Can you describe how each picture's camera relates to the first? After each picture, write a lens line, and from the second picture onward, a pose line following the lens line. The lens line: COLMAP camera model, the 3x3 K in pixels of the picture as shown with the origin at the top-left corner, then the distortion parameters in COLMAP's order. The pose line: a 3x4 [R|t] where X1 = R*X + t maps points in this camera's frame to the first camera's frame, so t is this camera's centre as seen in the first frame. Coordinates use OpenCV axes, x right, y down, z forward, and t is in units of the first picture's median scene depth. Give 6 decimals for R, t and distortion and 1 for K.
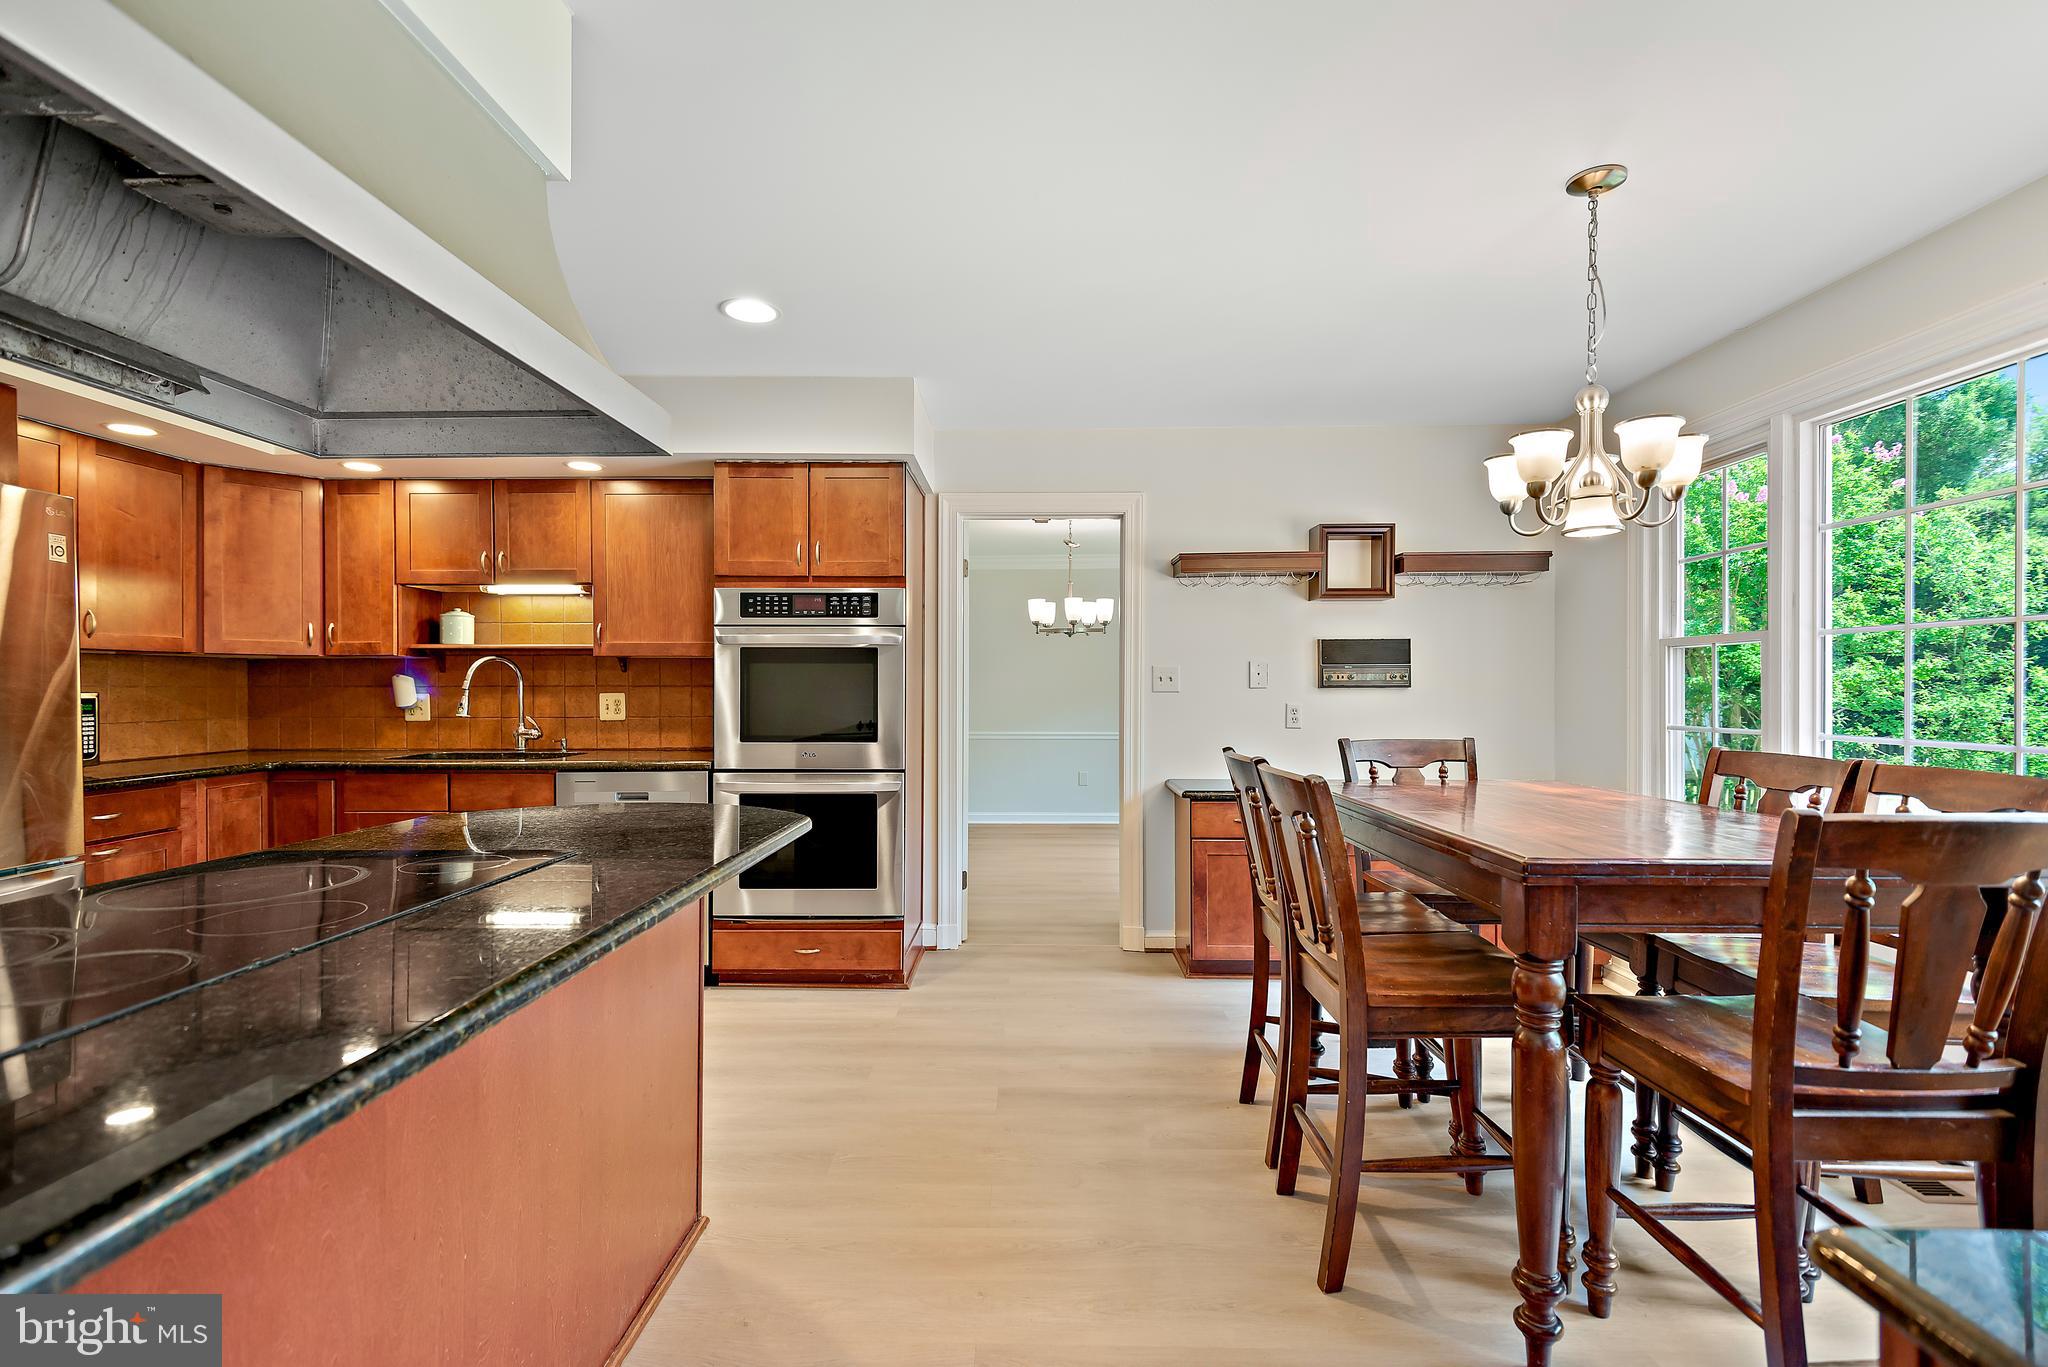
lens RADIAL K [[928.5, 0, 1004.7], [0, 928.5, 690.9], [0, 0, 1]] dist [0.031230, -0.011674]
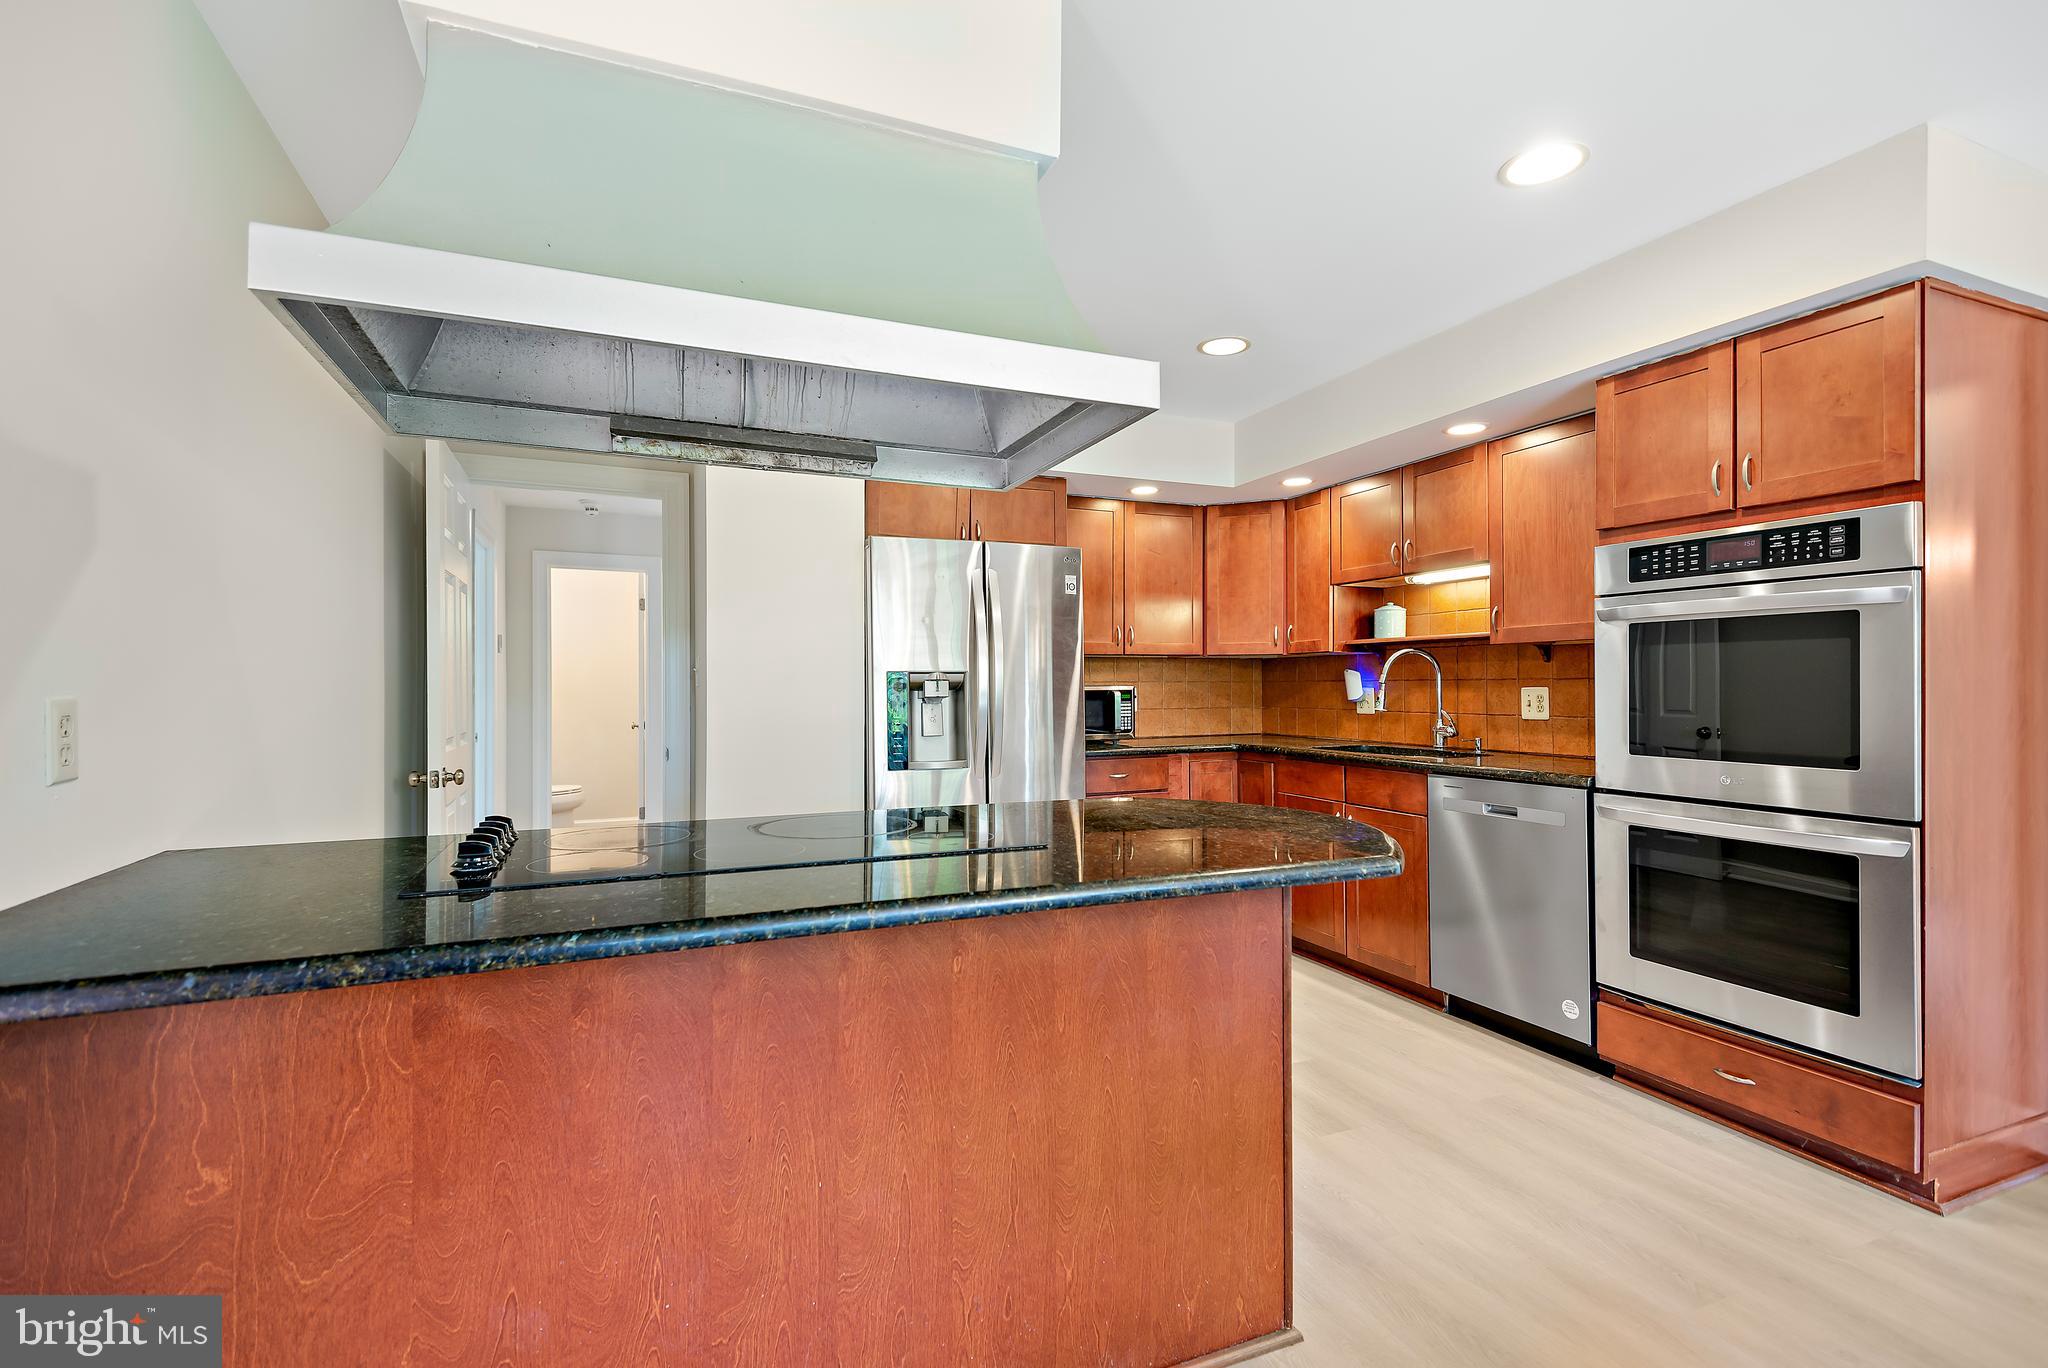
lens RADIAL K [[928.5, 0, 1020.0], [0, 928.5, 684.1], [0, 0, 1]] dist [0.031230, -0.011674]
pose [[0.415267, -0.002786, -0.909695, 0.183309], [-0.001271, 0.999993, -0.003642, 0.003774], [0.909699, 0.002668, 0.415260, 0.257313]]
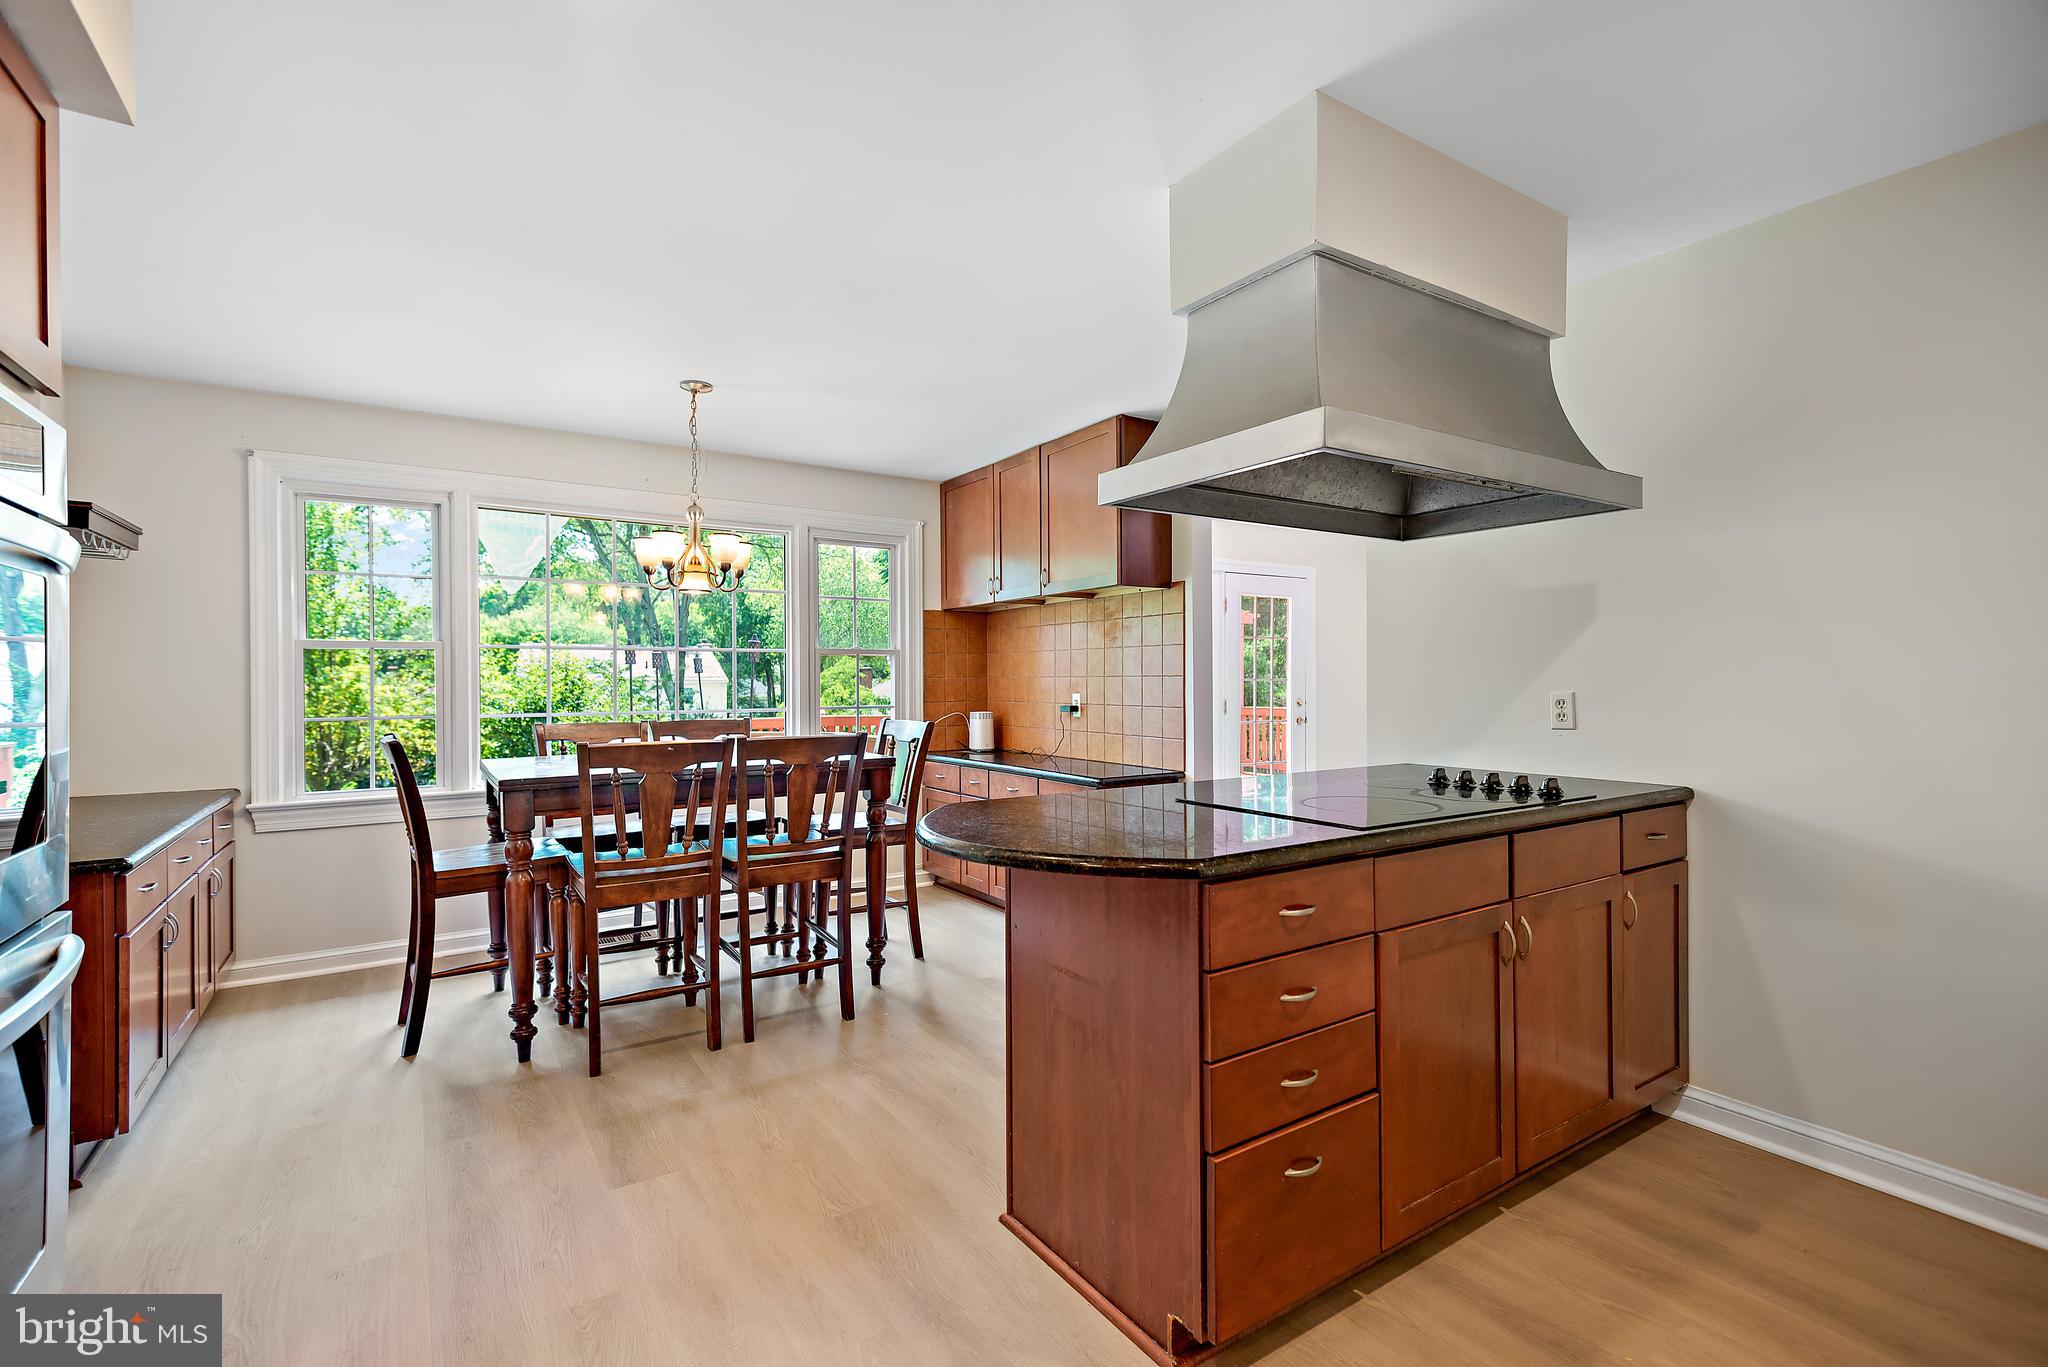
lens RADIAL K [[928.5, 0, 1031.3], [0, 928.5, 672.3], [0, 0, 1]] dist [0.031230, -0.011674]
pose [[-0.584106, -0.002678, 0.811673, -0.658221], [0.009874, 0.999897, 0.010405, -0.015649], [-0.811617, 0.014092, -0.584019, 0.891863]]
